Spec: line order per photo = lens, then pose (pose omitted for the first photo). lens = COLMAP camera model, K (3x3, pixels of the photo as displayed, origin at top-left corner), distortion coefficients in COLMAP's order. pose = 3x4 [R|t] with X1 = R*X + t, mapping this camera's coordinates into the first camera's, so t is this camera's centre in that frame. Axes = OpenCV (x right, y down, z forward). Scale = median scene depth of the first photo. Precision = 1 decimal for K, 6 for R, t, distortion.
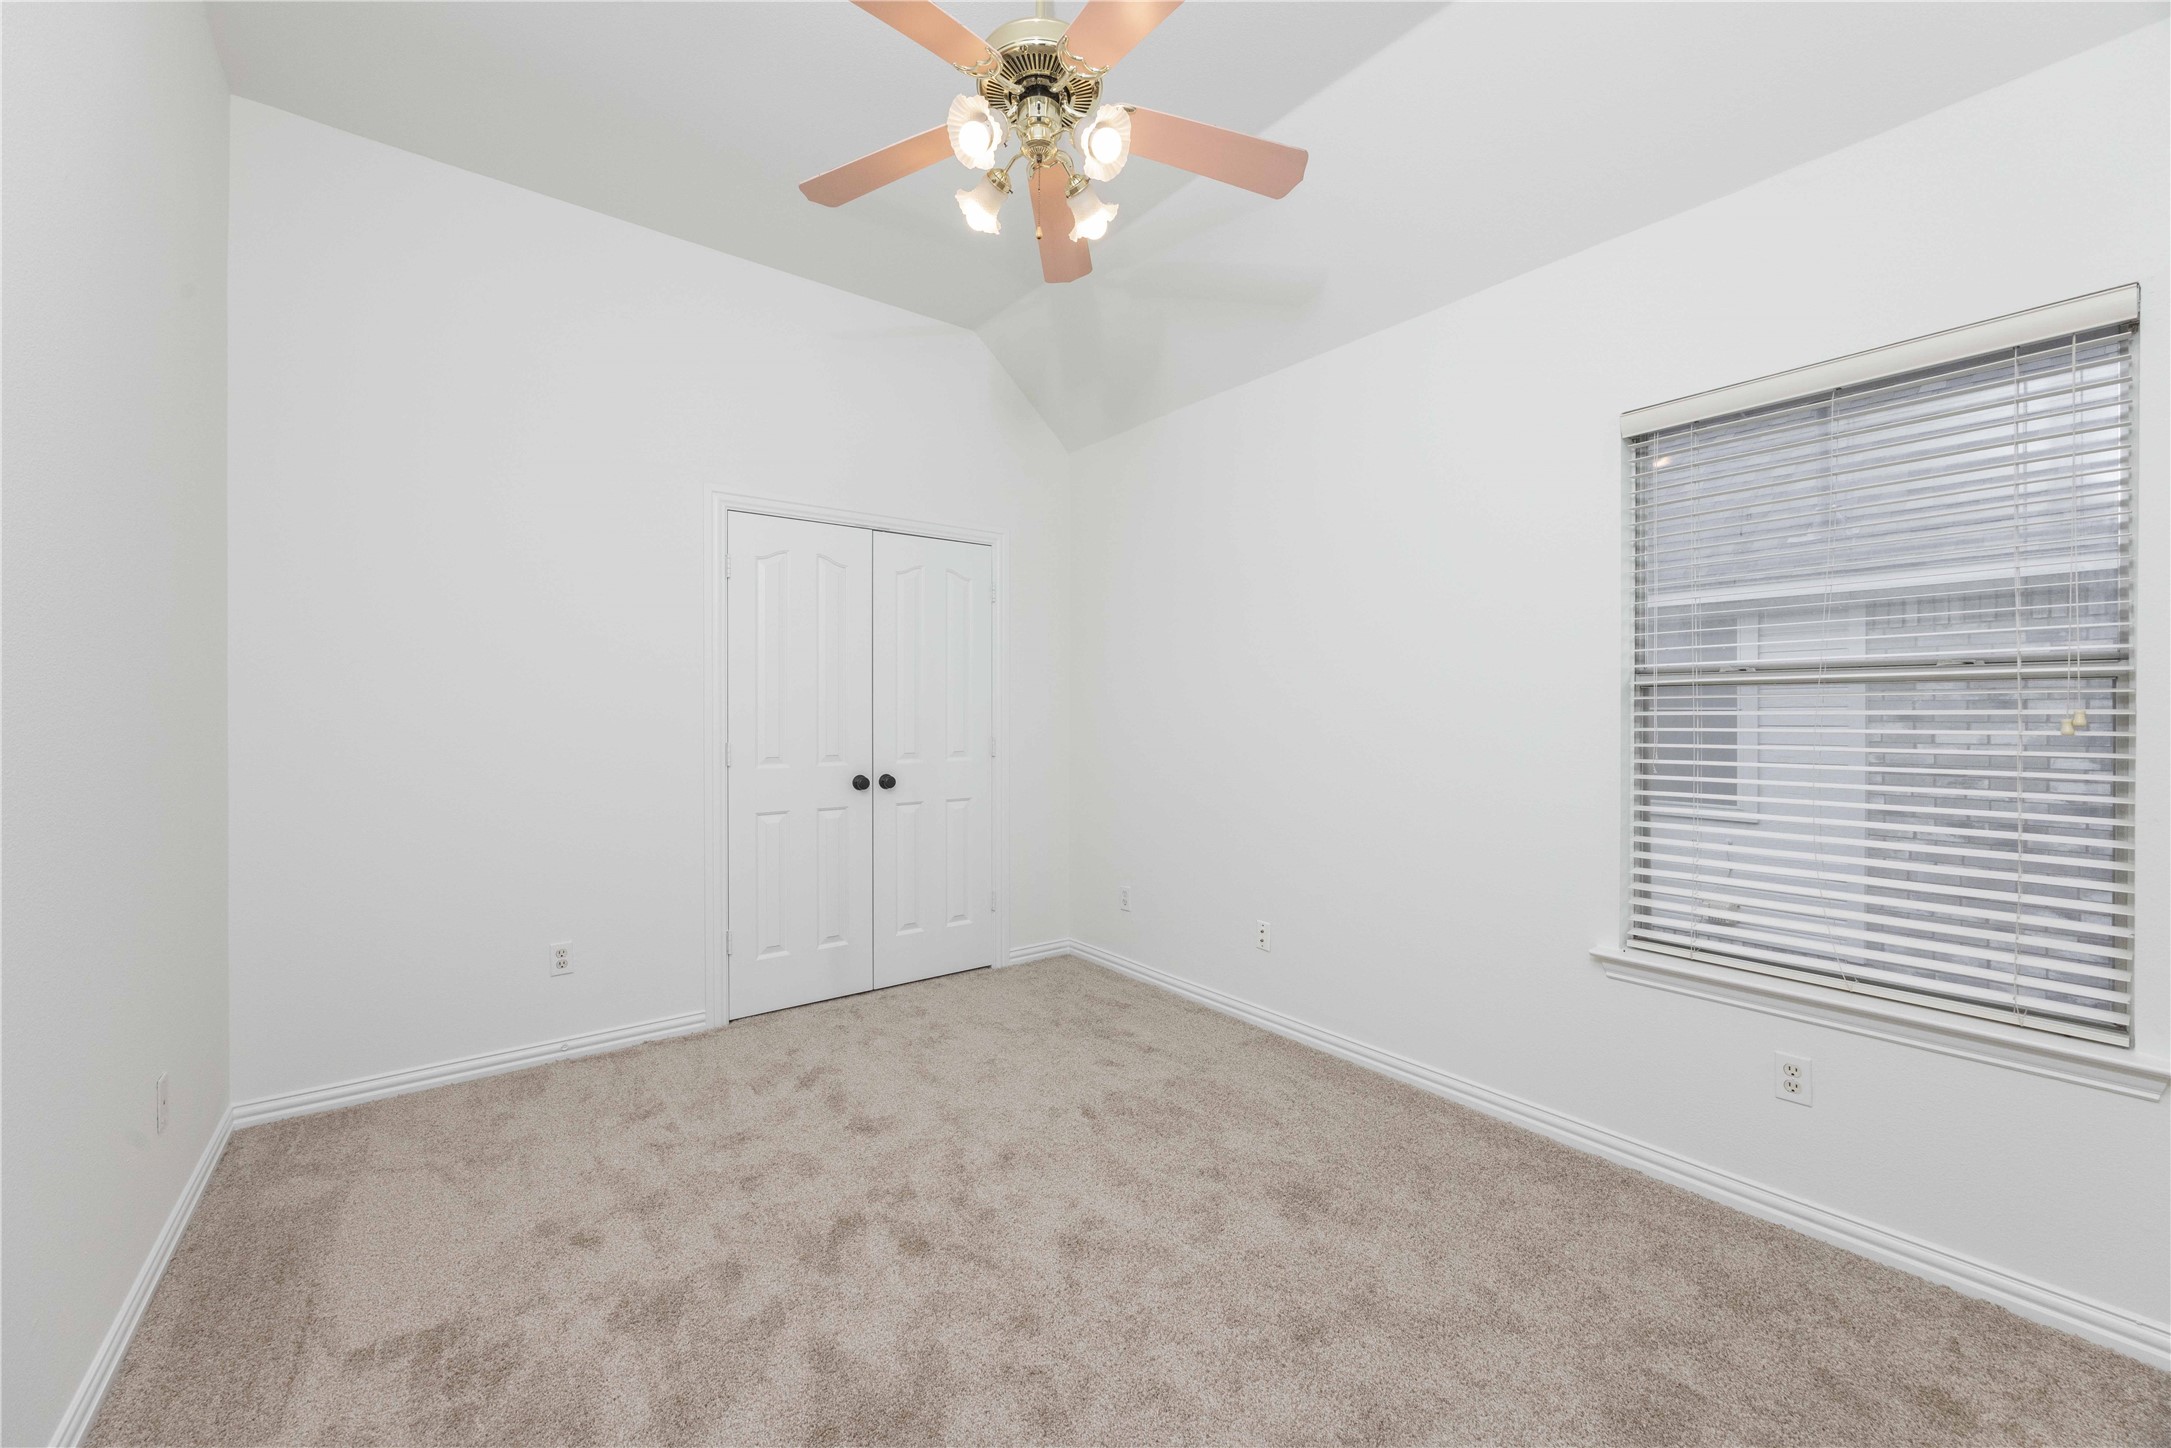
lens RADIAL K [[876.4, 0, 1025.8], [0, 876.4, 711.3], [0, 0, 1]] dist [-0.000446, -0.000122]
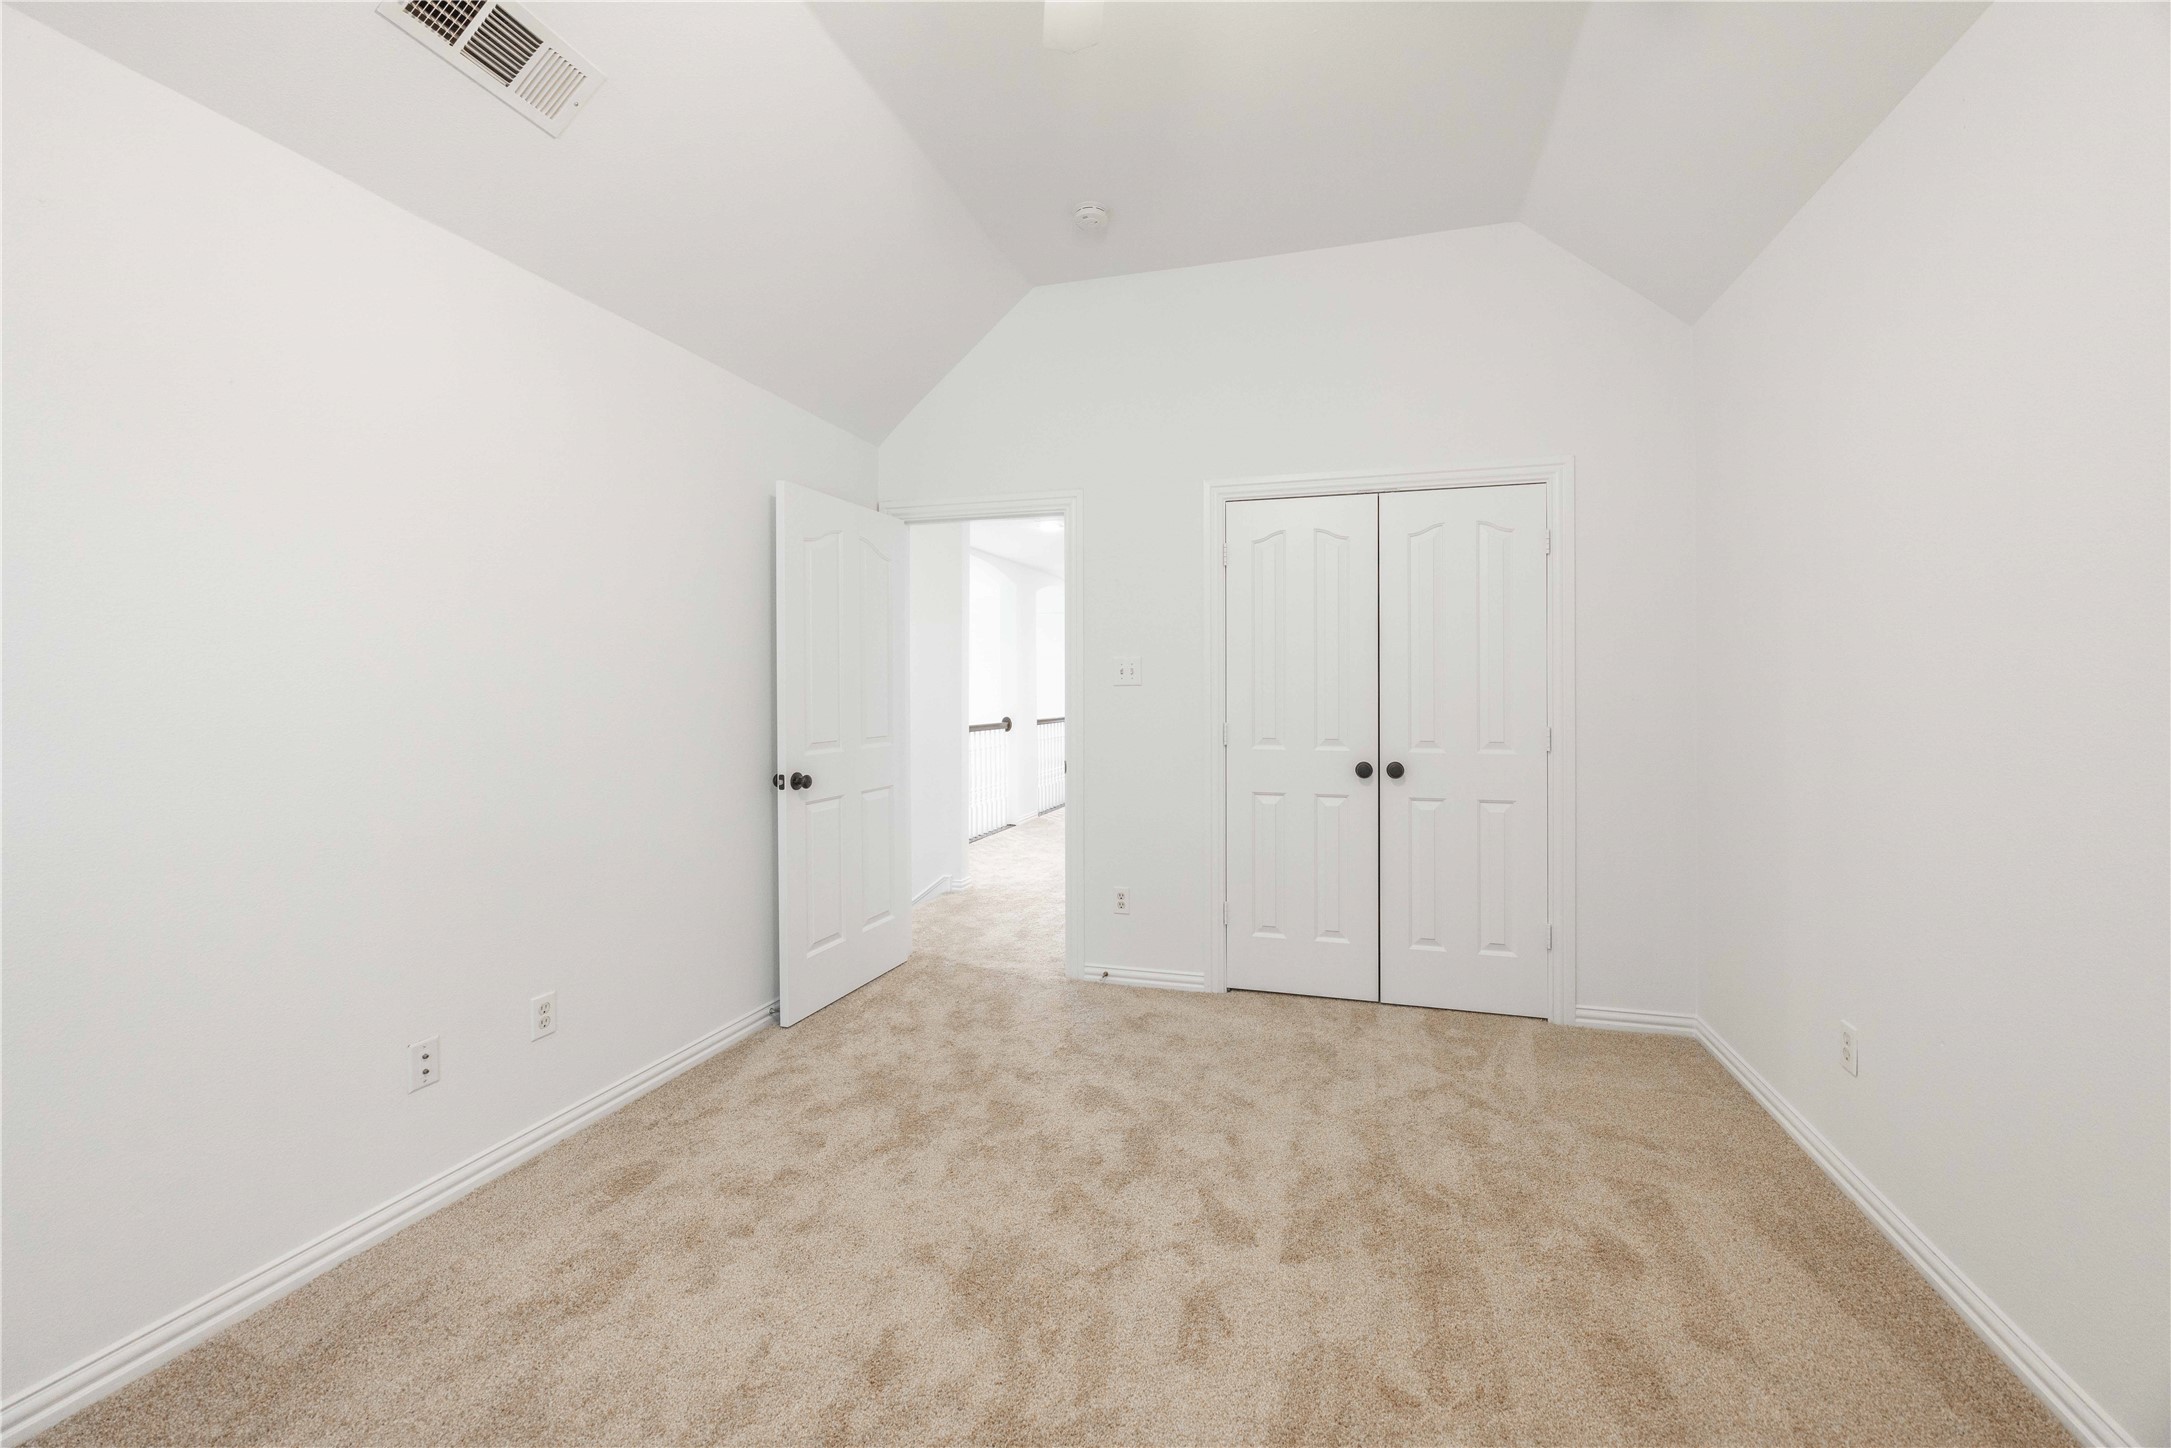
lens RADIAL K [[841.1, 0, 1095.1], [0, 841.1, 674.2], [0, 0, 1]] dist [0.000090, 0.000035]
pose [[0.623972, -0.020018, -0.781191, 0.317769], [0.002155, 0.999712, -0.023896, 0.001239], [0.781444, 0.013227, 0.623835, 0.229038]]
